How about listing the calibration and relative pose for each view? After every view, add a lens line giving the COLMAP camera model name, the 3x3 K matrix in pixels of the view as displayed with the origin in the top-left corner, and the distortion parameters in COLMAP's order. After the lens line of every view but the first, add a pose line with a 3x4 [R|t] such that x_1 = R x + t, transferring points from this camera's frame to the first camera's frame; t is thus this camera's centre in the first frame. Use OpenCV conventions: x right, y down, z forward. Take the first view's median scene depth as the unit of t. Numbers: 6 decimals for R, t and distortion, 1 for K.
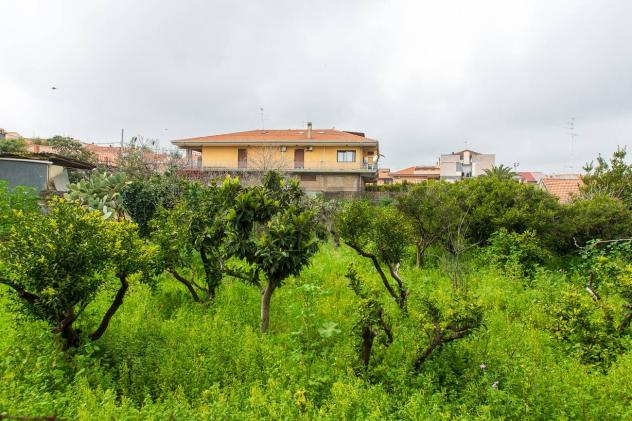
lens RADIAL K [[436.2, 0, 318.1], [0, 436.2, 210.5], [0, 0, 1]] dist [0.012131, 0.001163]
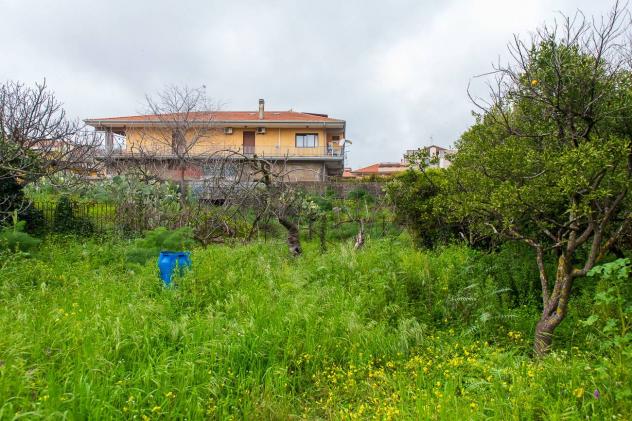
lens RADIAL K [[436.2, 0, 309.1], [0, 436.2, 206.8], [0, 0, 1]] dist [0.012131, 0.001163]
pose [[0.997354, -0.009294, 0.072105, 0.008636], [0.010476, 0.999817, -0.016019, 0.013724], [-0.071943, 0.016732, 0.997268, 0.182077]]
